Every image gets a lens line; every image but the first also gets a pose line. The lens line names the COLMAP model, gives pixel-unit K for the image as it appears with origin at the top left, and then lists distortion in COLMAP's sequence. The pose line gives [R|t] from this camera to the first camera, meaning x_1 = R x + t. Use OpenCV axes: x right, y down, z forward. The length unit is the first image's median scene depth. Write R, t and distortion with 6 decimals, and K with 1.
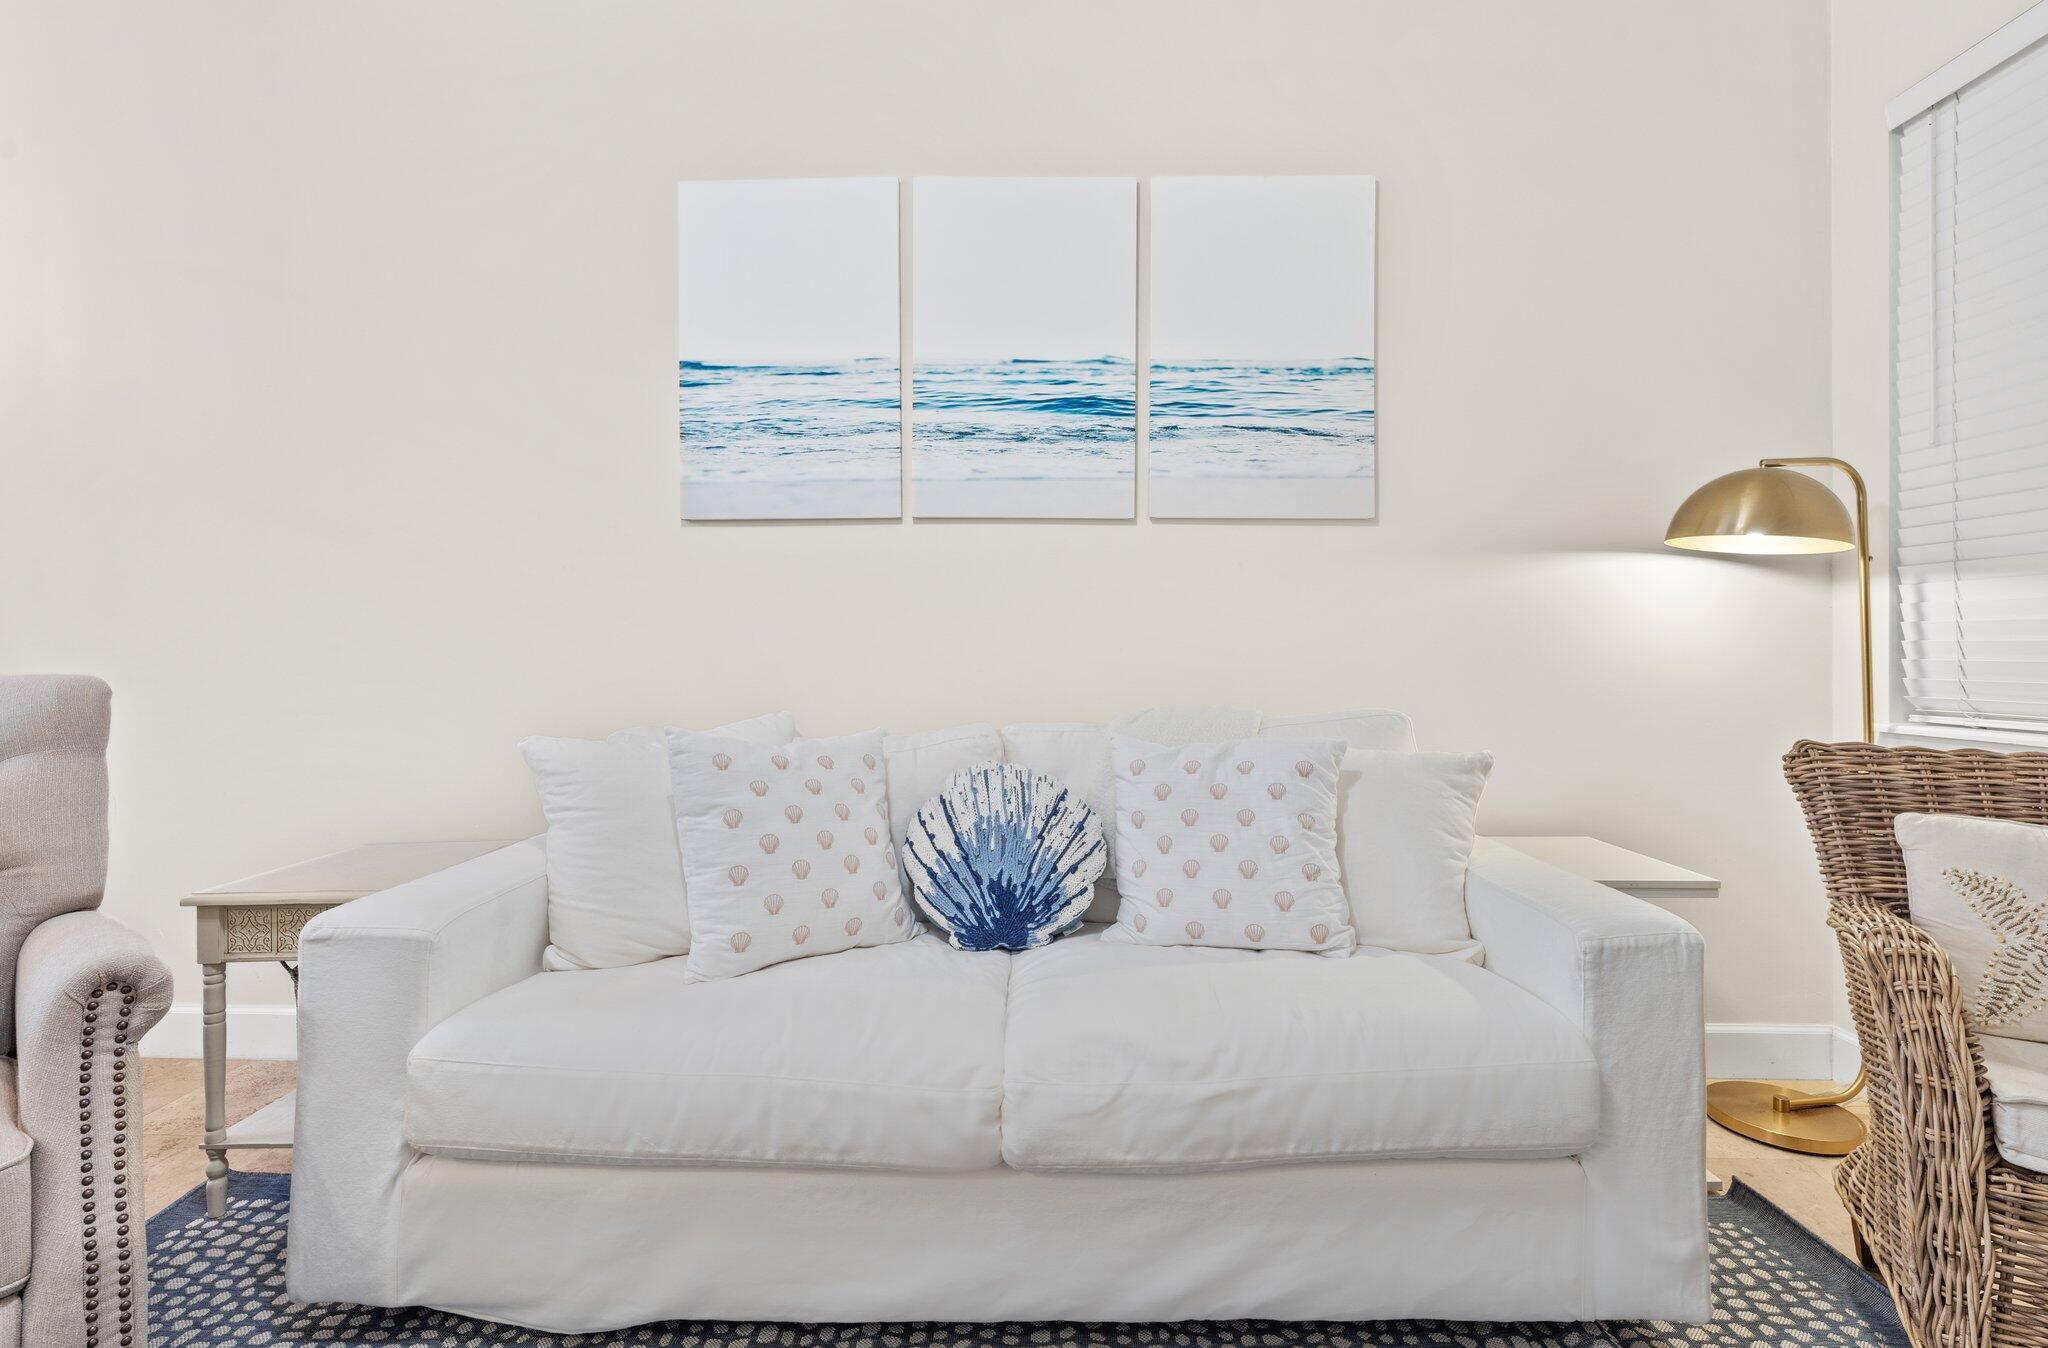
lens RADIAL K [[917.0, 0, 1024.0], [0, 917.0, 674.0], [0, 0, 1]] dist [-0.000925, -0.000038]
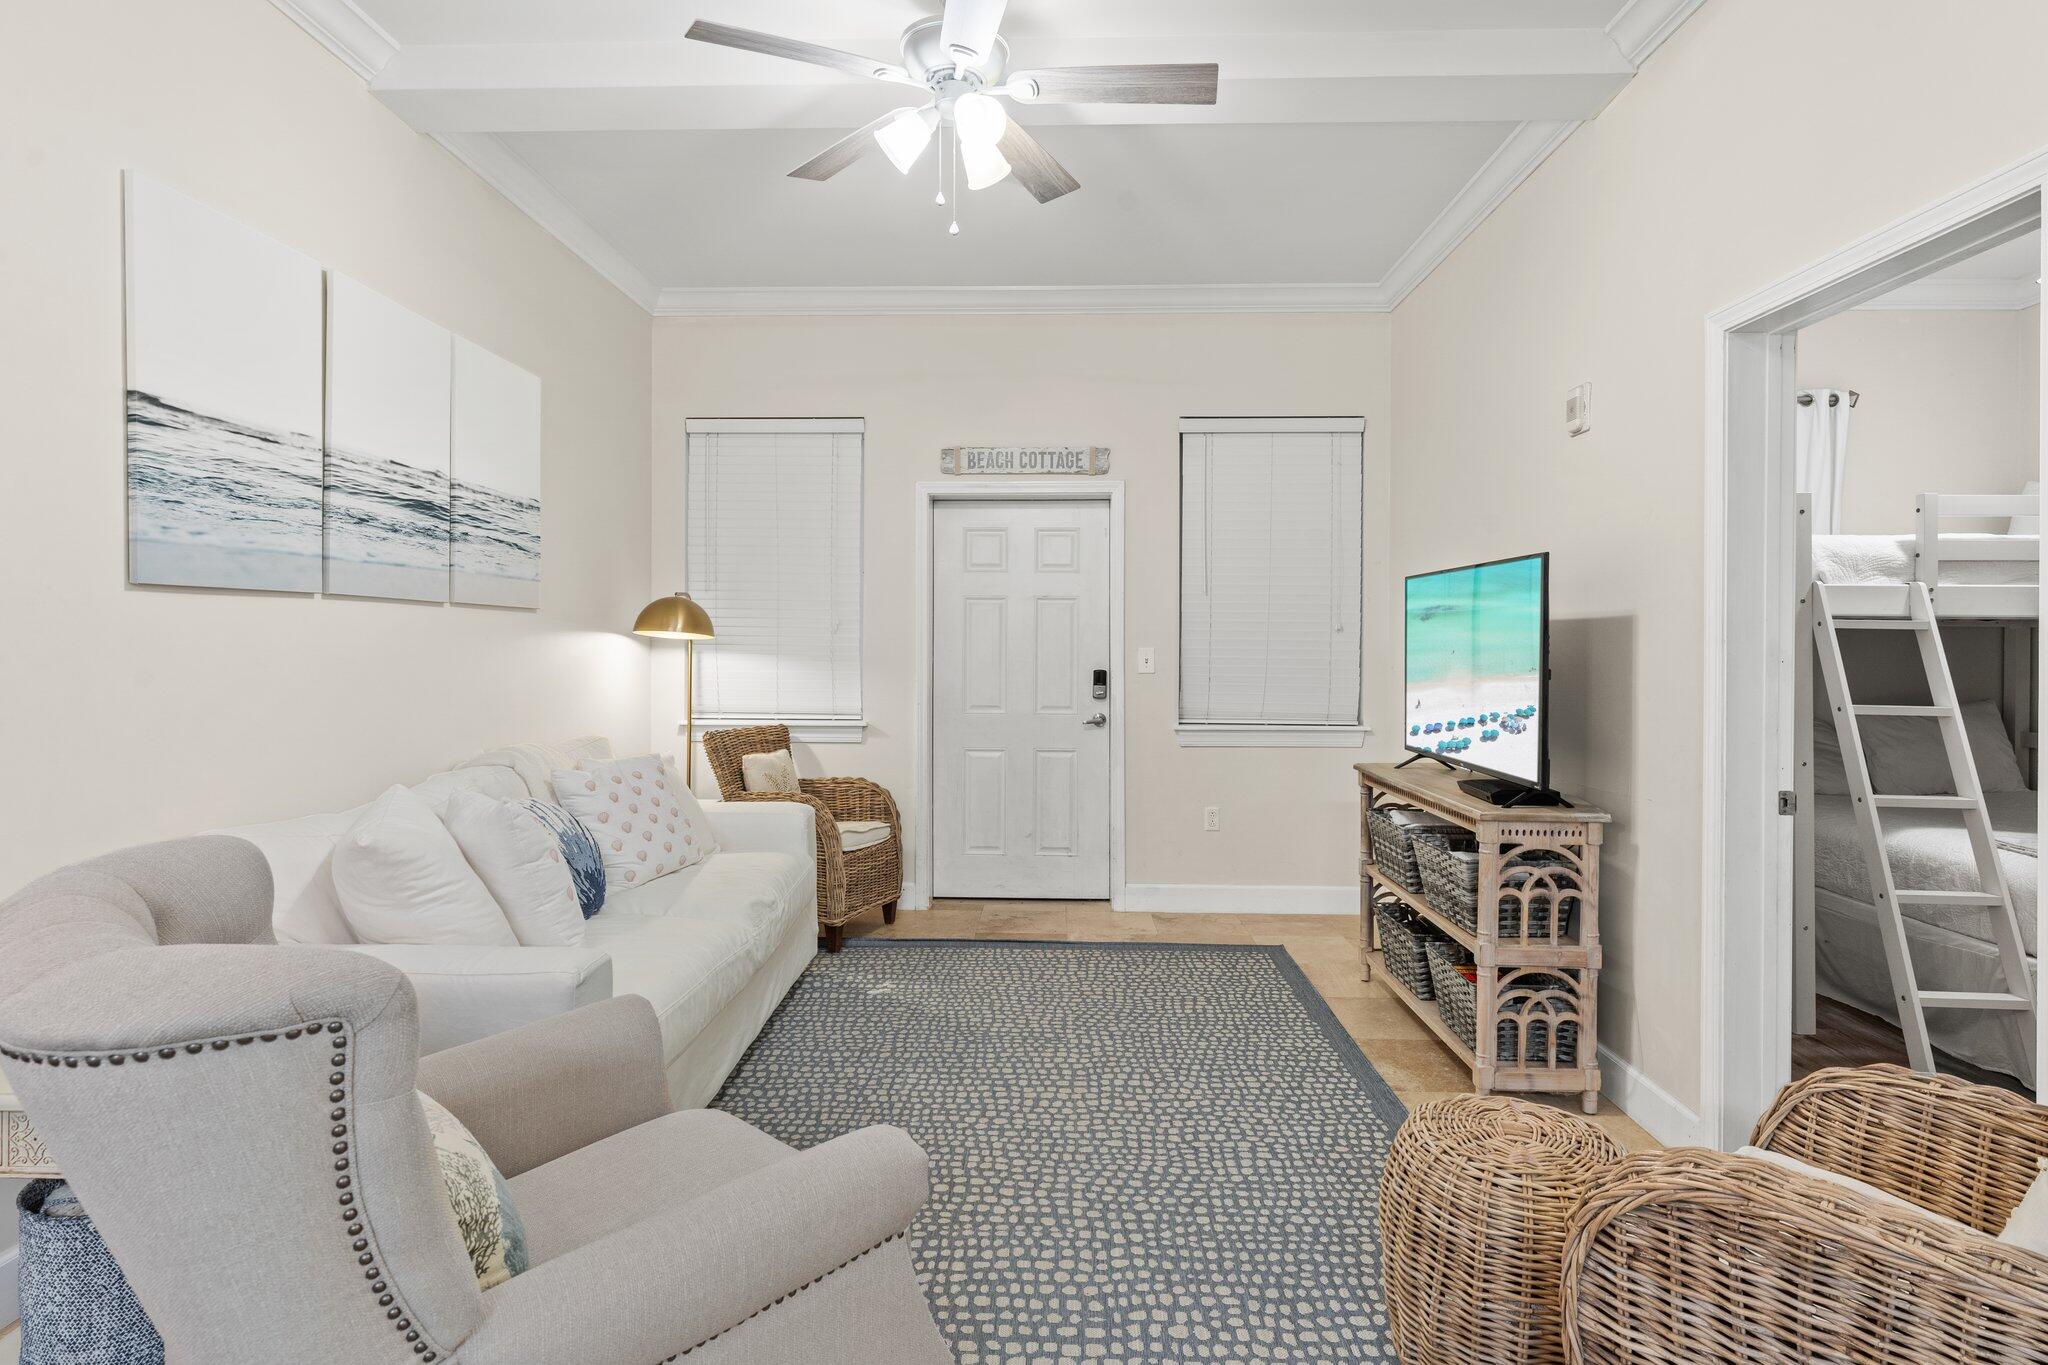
lens RADIAL K [[1064.1, 0, 1026.4], [0, 1064.1, 648.4], [0, 0, 1]] dist [0.000509, -0.000611]
pose [[0.000391, -0.010231, 0.999948, -1.345387], [0.000191, 0.999948, 0.010230, -0.120730], [-1.000000, 0.000187, 0.000393, 0.202901]]
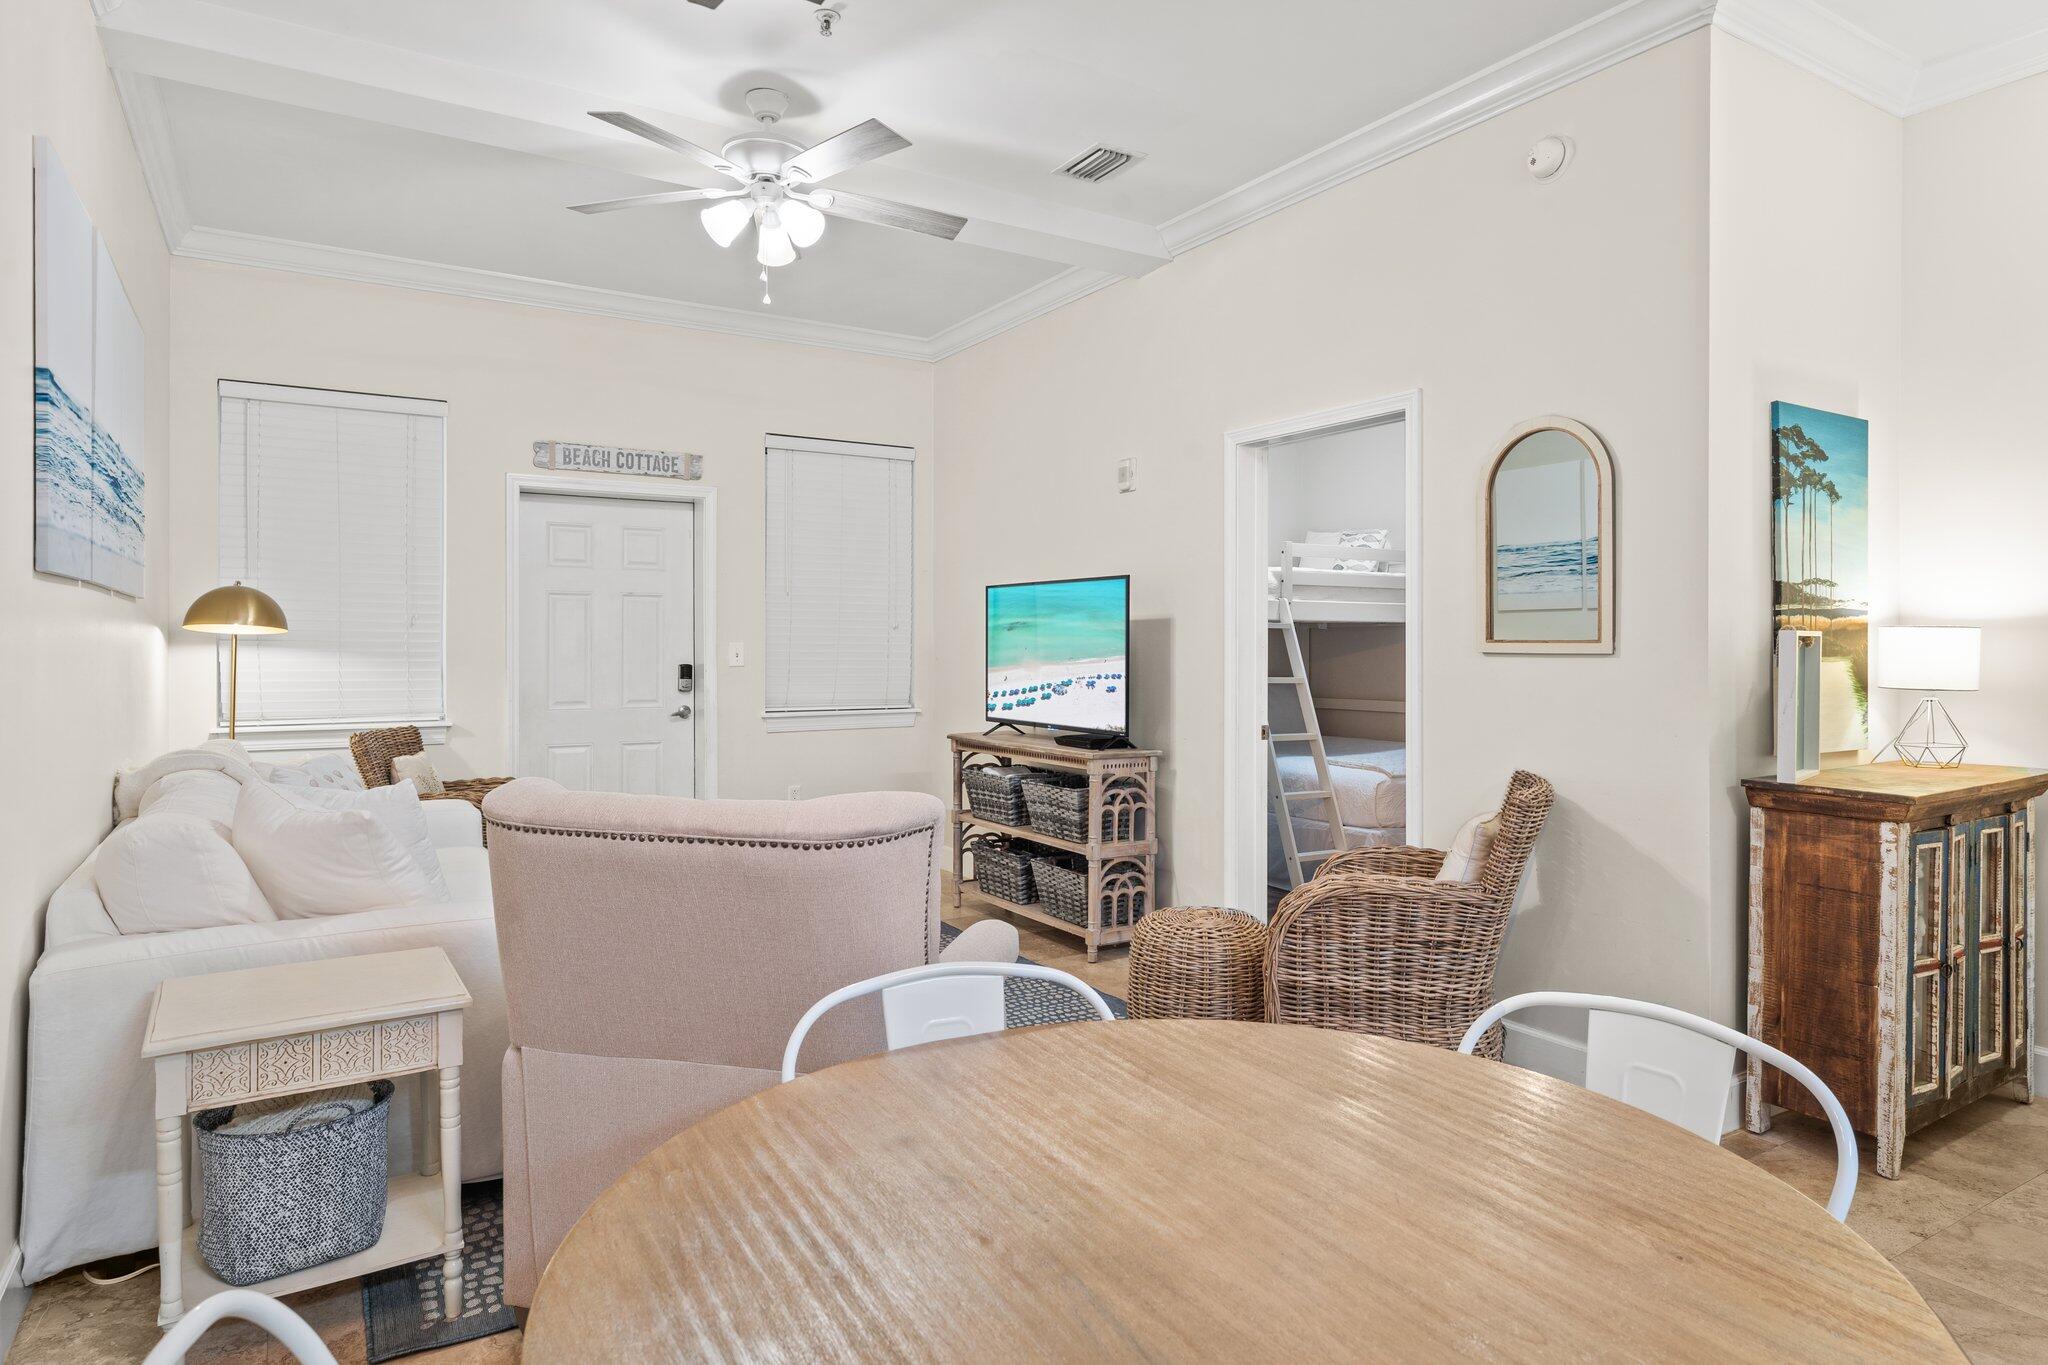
lens RADIAL K [[1168.0, 0, 1025.8], [0, 1168.0, 646.1], [0, 0, 1]] dist [0.001495, -0.000687]
pose [[-0.551733, -0.007125, 0.833990, -1.688417], [-0.000604, 0.999967, 0.008144, -0.113850], [-0.834021, 0.003990, -0.551719, 0.863188]]
